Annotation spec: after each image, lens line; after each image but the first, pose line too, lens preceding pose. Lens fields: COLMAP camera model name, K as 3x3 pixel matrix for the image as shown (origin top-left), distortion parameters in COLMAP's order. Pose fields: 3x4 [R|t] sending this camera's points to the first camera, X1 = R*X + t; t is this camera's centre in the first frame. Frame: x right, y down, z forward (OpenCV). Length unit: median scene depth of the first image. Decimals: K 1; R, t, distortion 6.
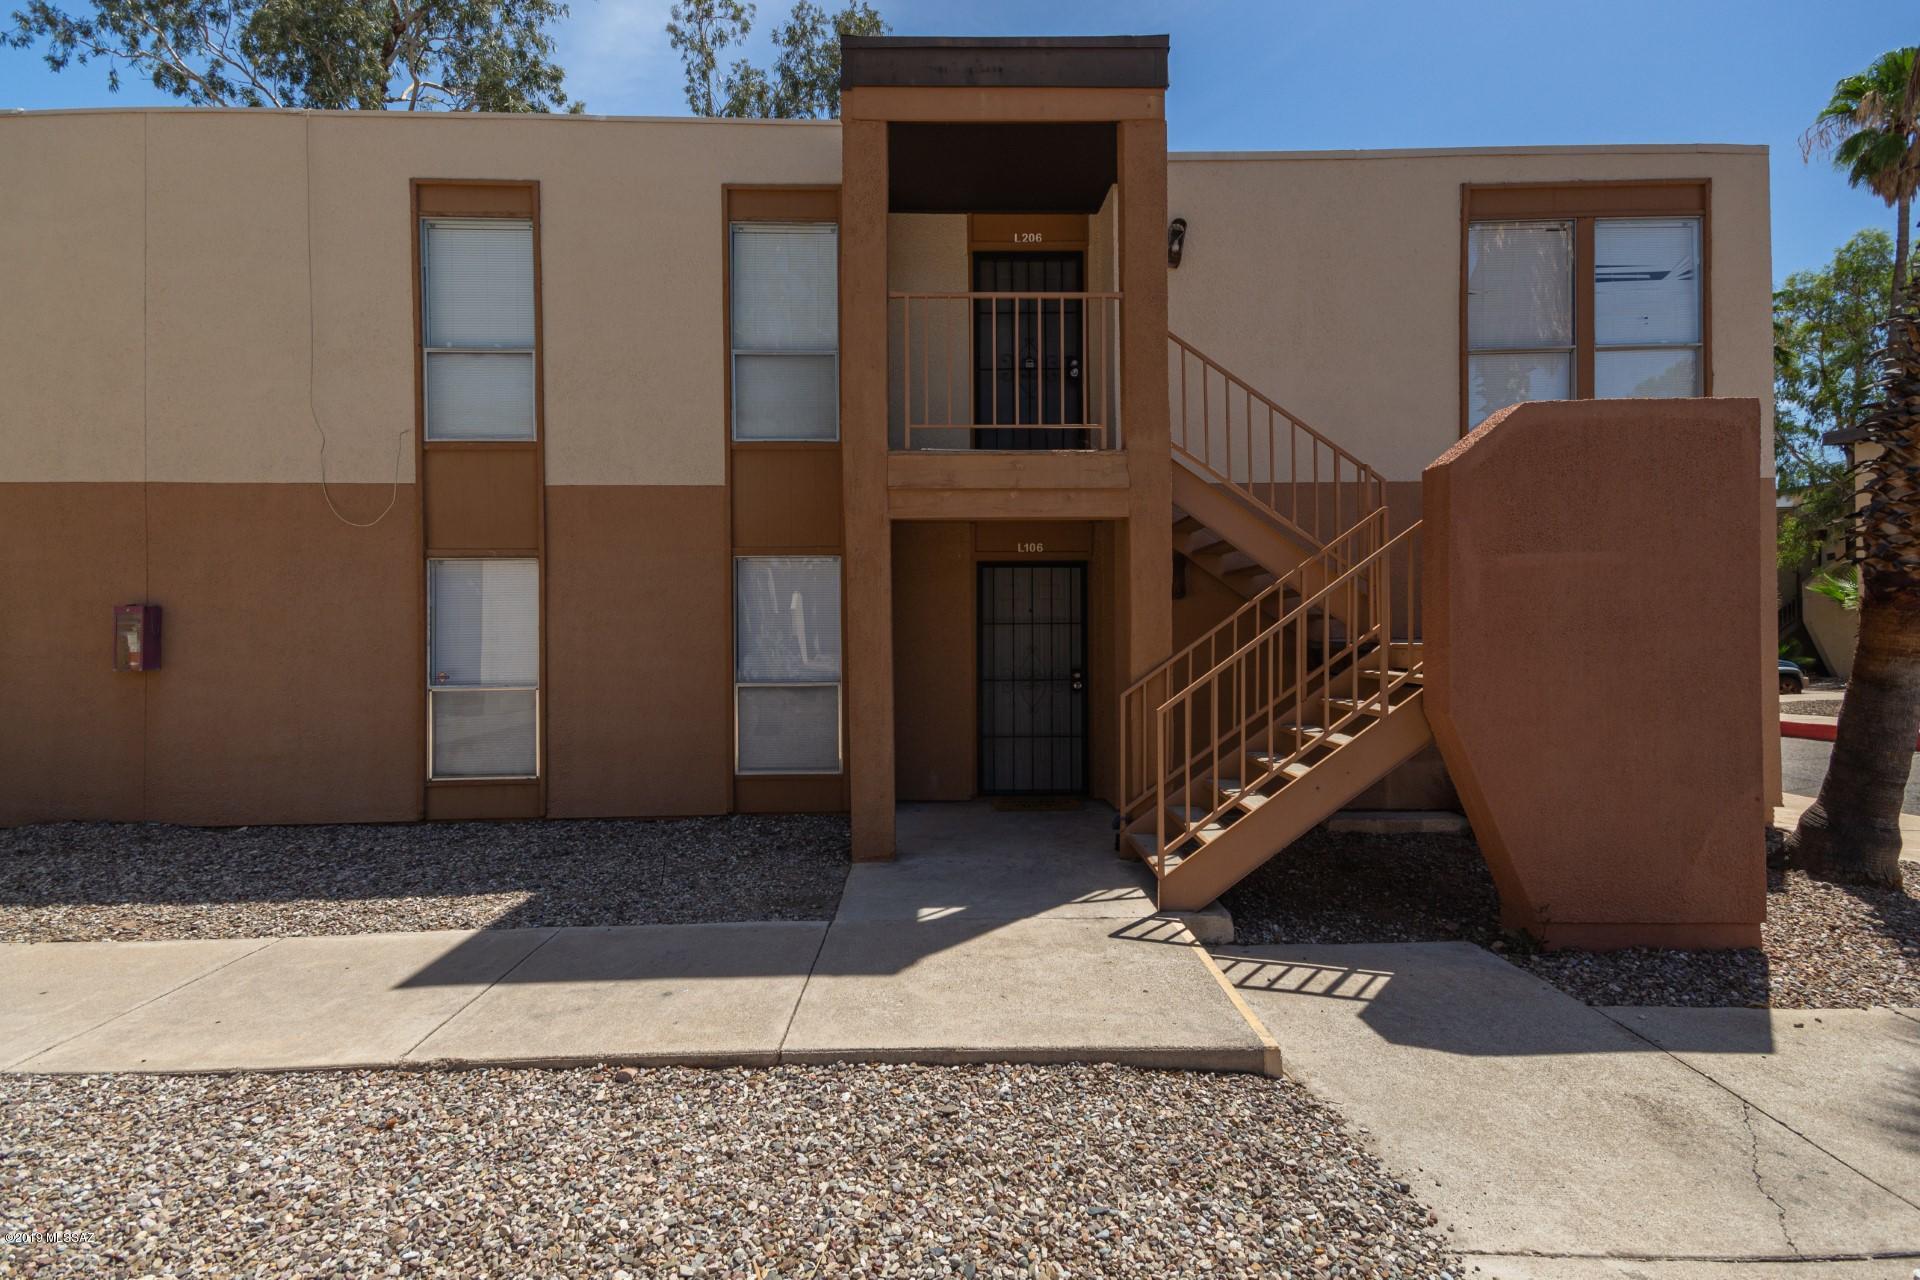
lens RADIAL K [[936.4, 0, 969.4], [0, 936.4, 634.8], [0, 0, 1]] dist [0.029642, -0.003532]
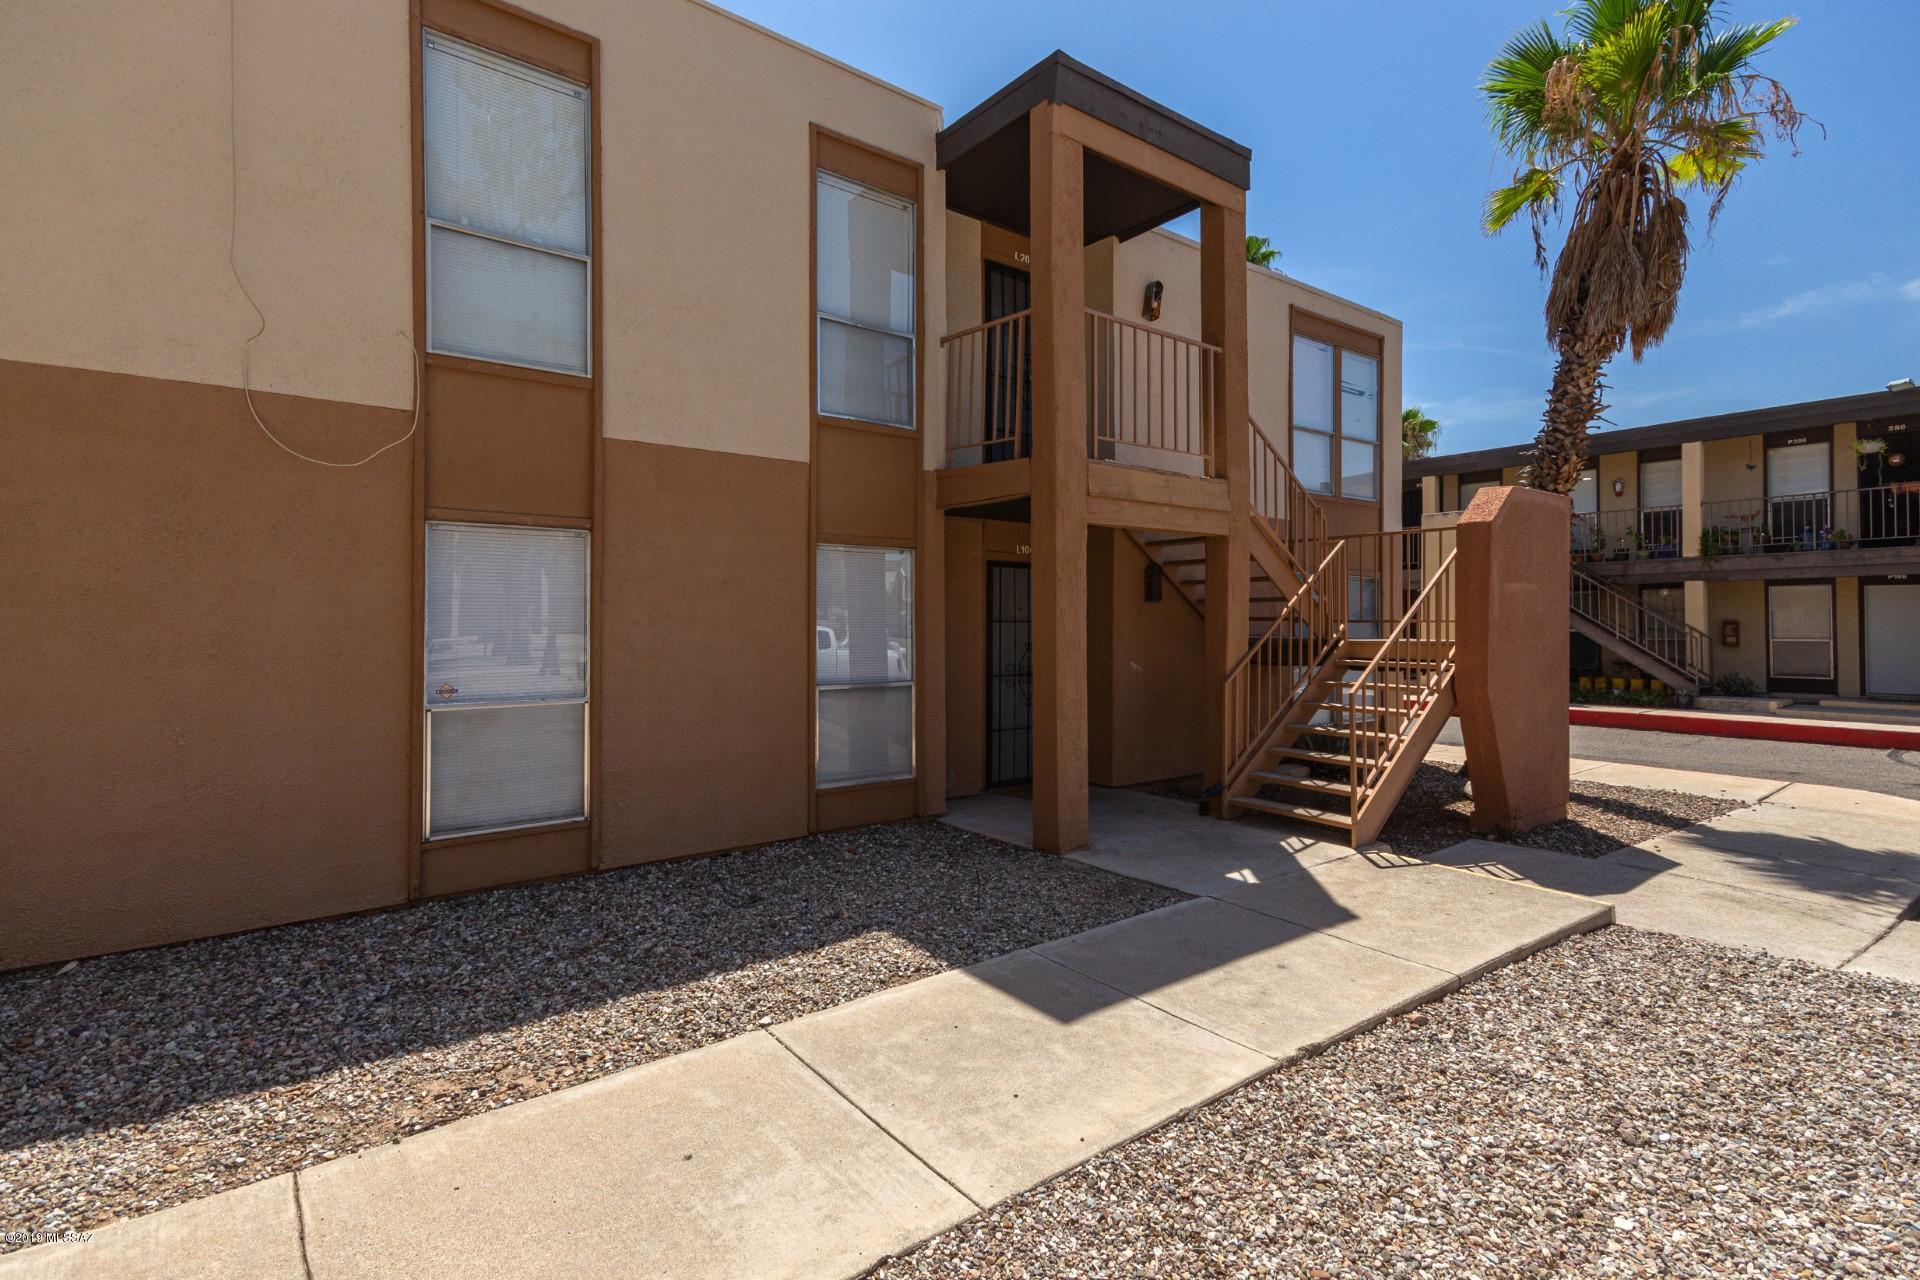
lens RADIAL K [[936.4, 0, 1052.5], [0, 936.4, 626.5], [0, 0, 1]] dist [0.029642, -0.003532]
pose [[0.783961, 0.006908, 0.620771, -0.643241], [-0.005593, 0.999976, -0.004064, -0.002564], [-0.620785, -0.000286, 0.783981, 0.167489]]
